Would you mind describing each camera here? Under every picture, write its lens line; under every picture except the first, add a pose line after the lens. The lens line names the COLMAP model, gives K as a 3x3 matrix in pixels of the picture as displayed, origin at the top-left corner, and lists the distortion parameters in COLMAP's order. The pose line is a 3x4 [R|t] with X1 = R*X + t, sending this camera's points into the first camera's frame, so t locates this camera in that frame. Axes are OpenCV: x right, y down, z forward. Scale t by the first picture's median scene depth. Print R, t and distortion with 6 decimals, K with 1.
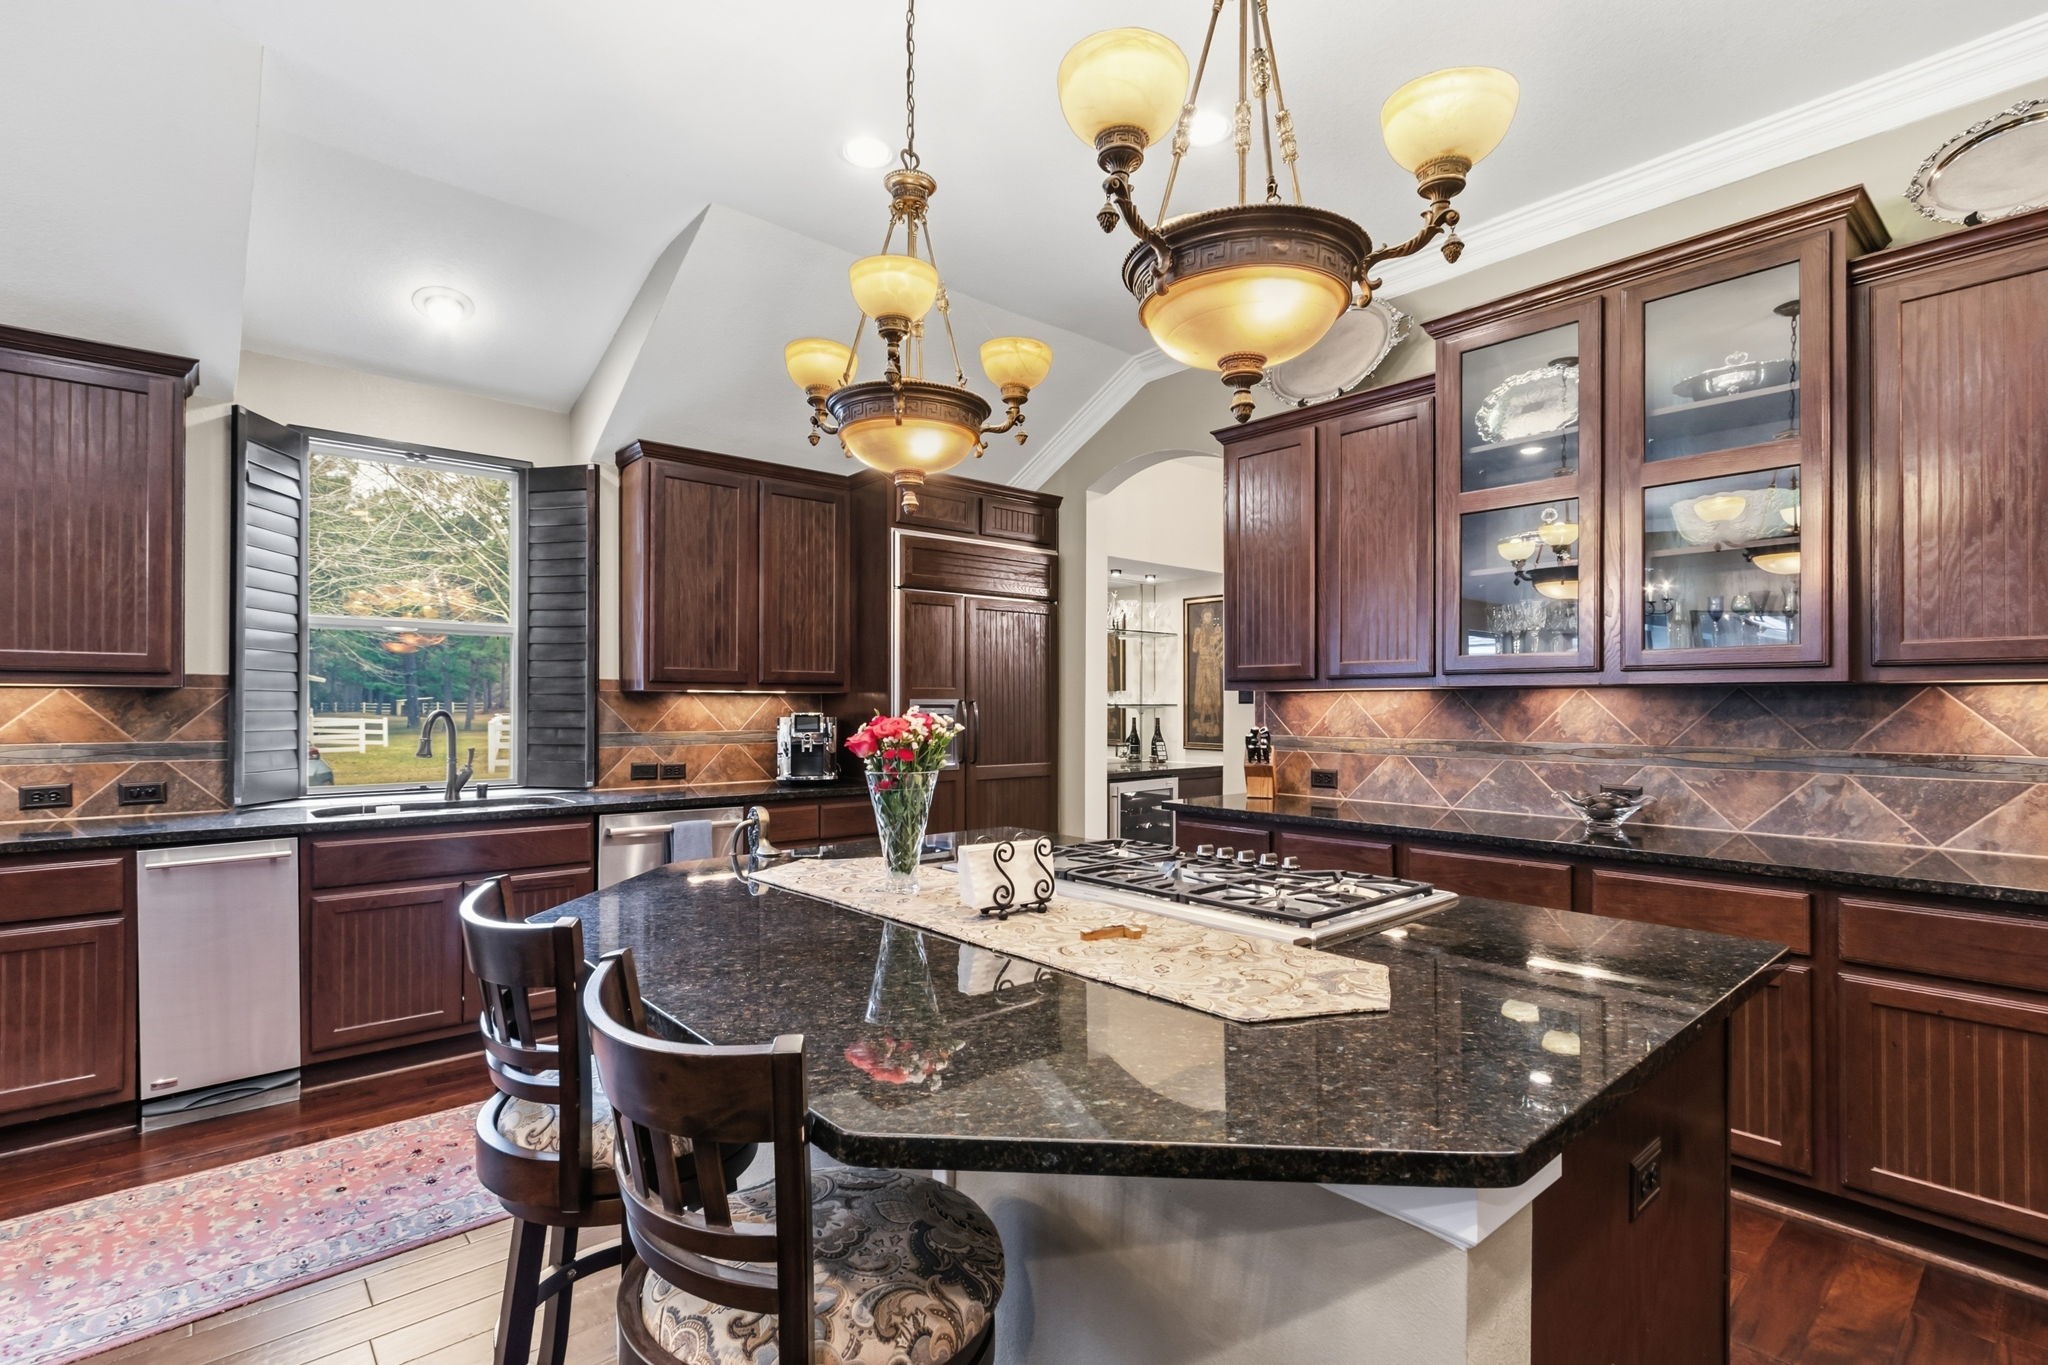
lens RADIAL K [[934.7, 0, 1028.6], [0, 934.7, 696.3], [0, 0, 1]] dist [0.003229, 0.000001]
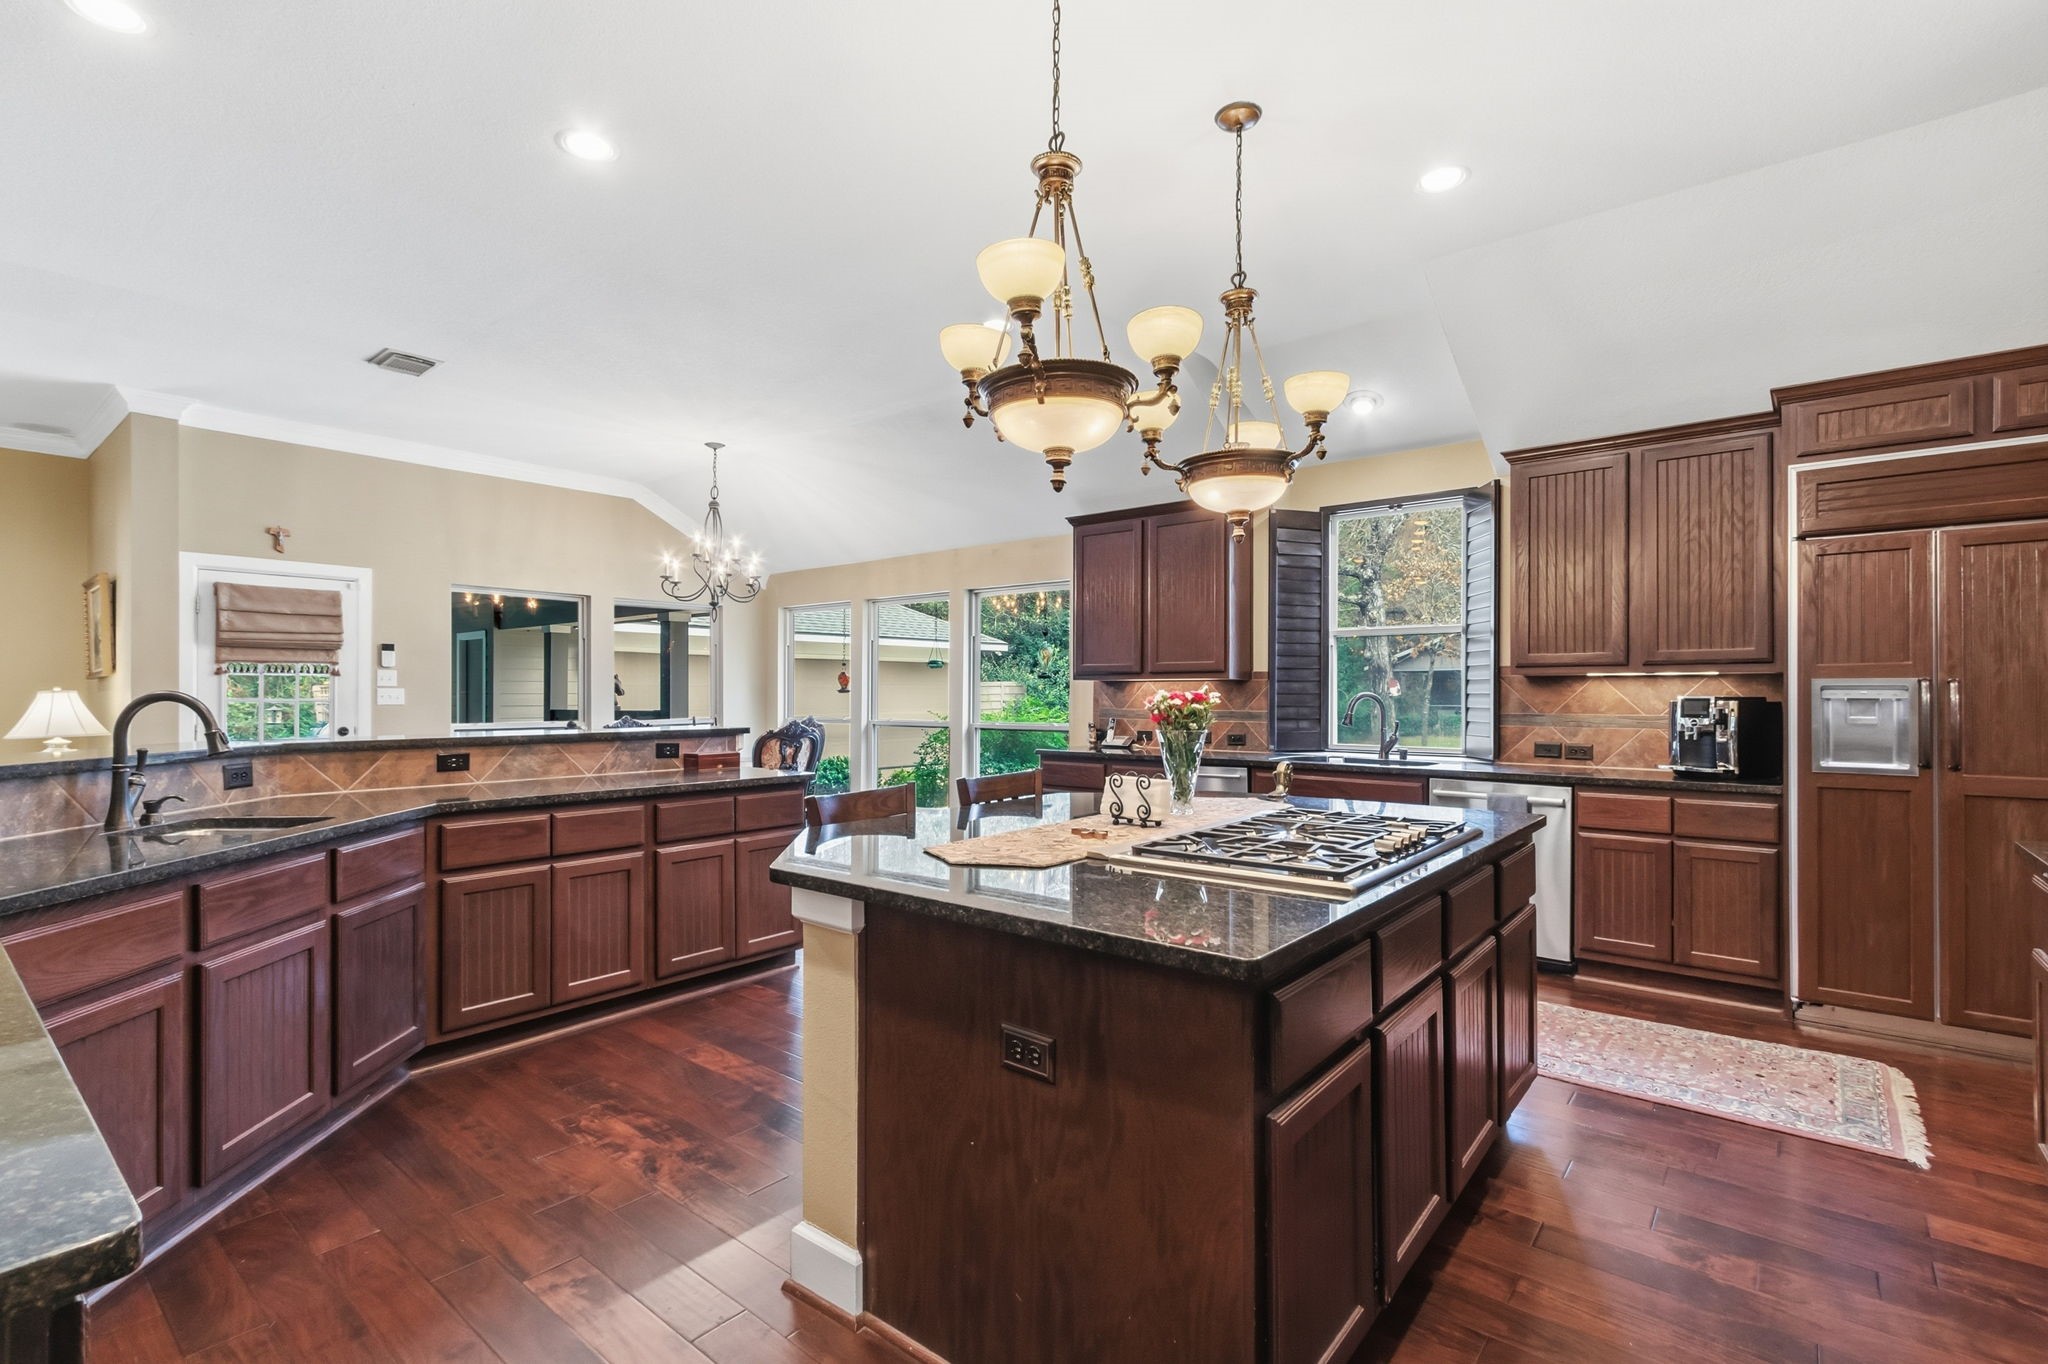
lens RADIAL K [[934.7, 0, 1026.1], [0, 934.7, 684.7], [0, 0, 1]] dist [0.003229, 0.000001]
pose [[0.157124, -0.011231, -0.987515, 0.565346], [0.010536, 0.999897, -0.009695, 0.008993], [0.987523, -0.008881, 0.157226, 0.237341]]
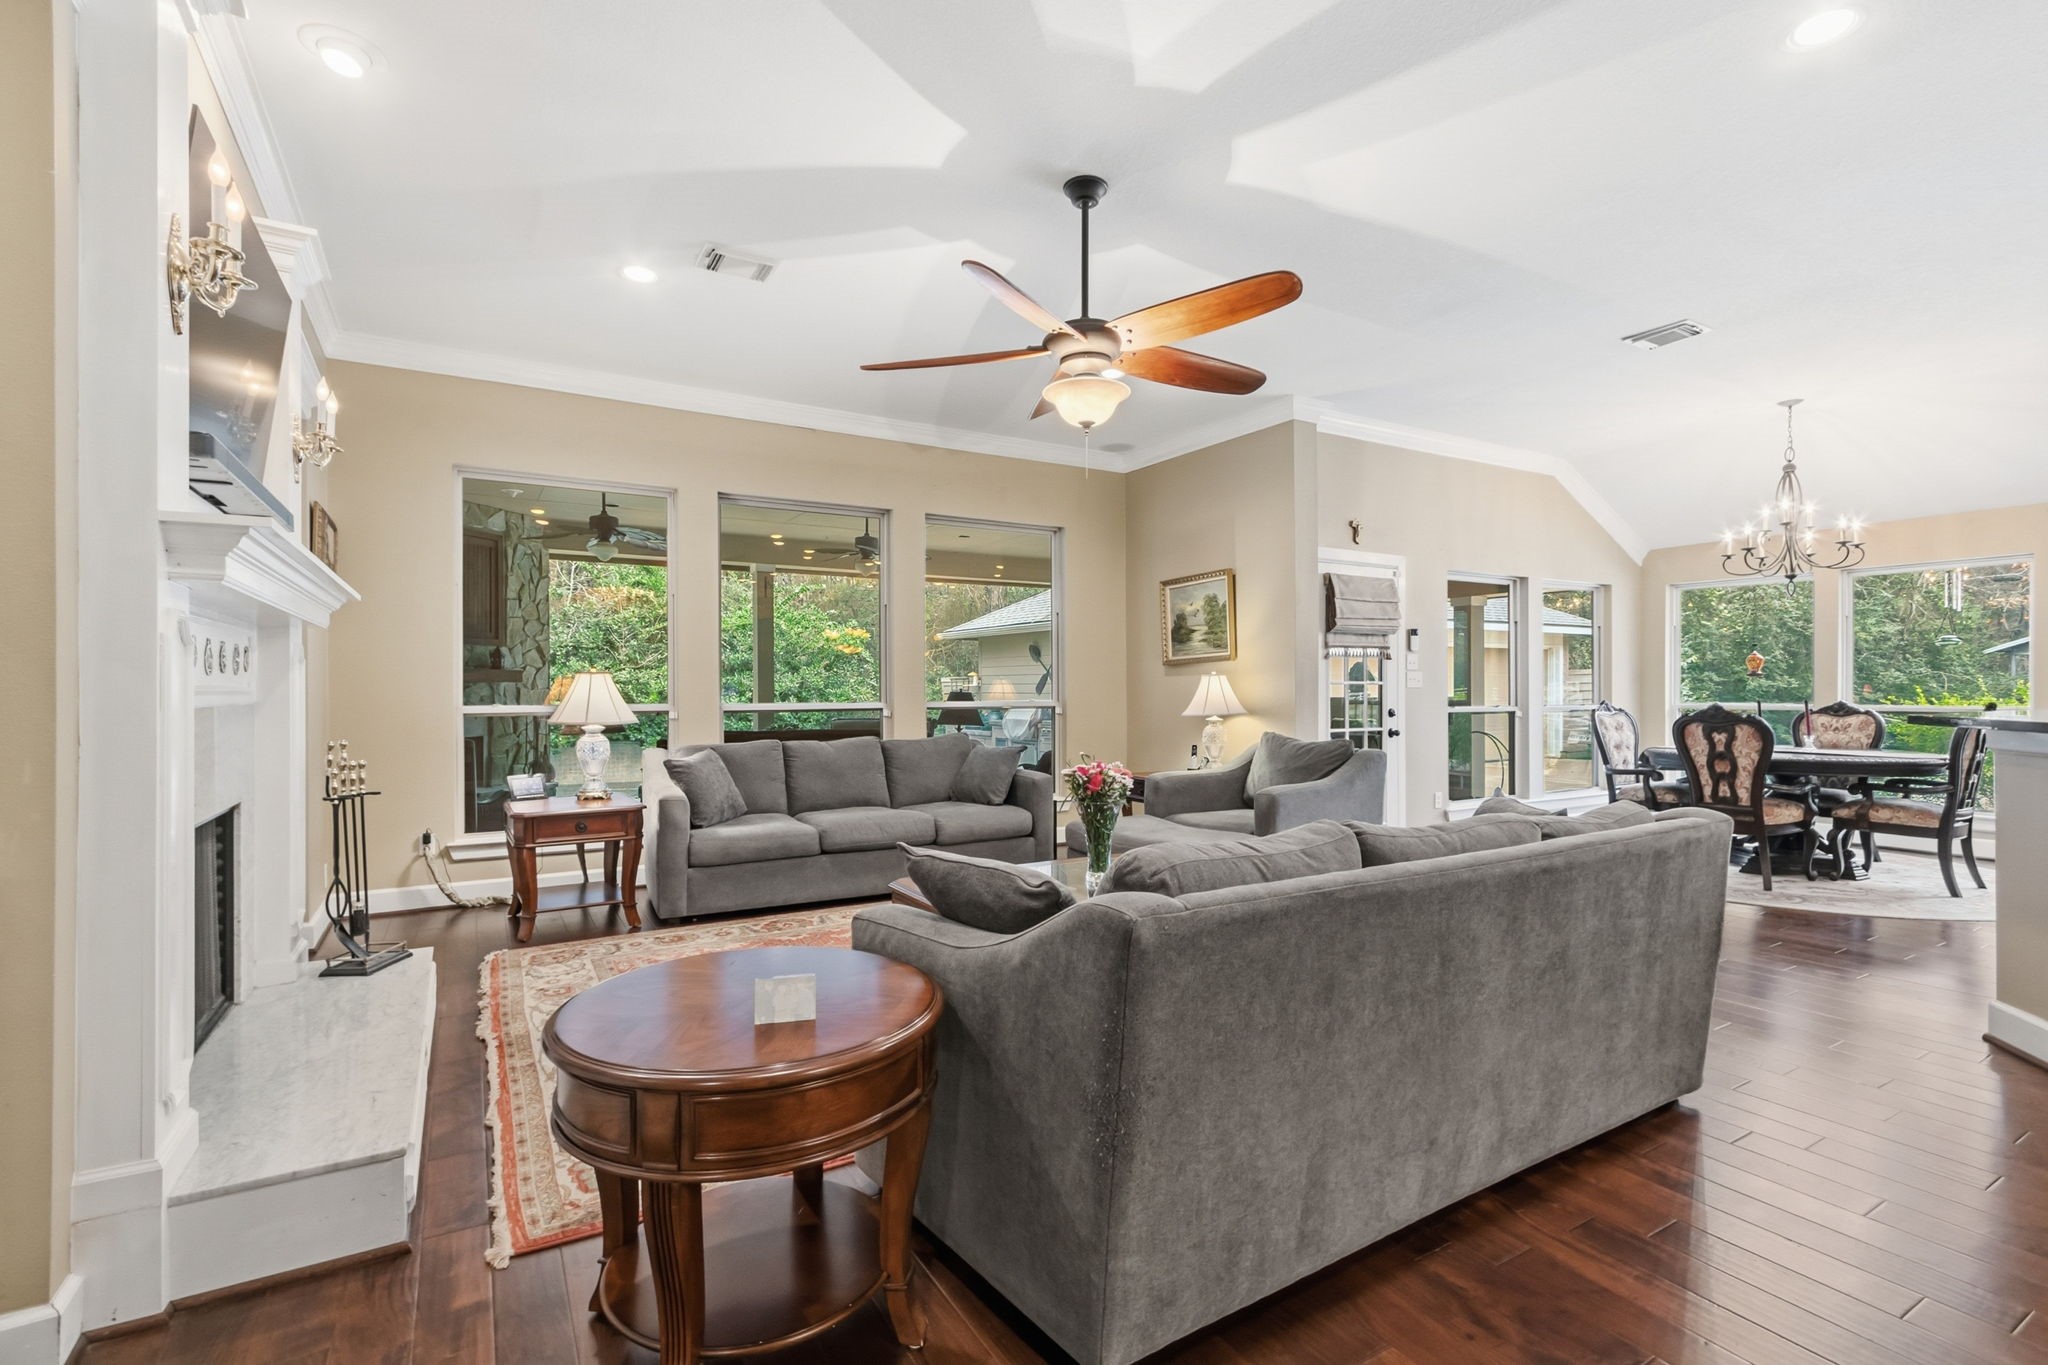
lens RADIAL K [[934.7, 0, 1024.8], [0, 934.7, 697.0], [0, 0, 1]] dist [0.003229, 0.000001]
pose [[-0.170354, 0.006990, -0.985358, 0.563288], [0.012878, 0.999905, 0.004866, 0.015951], [0.985299, -0.011860, -0.170428, -0.953905]]
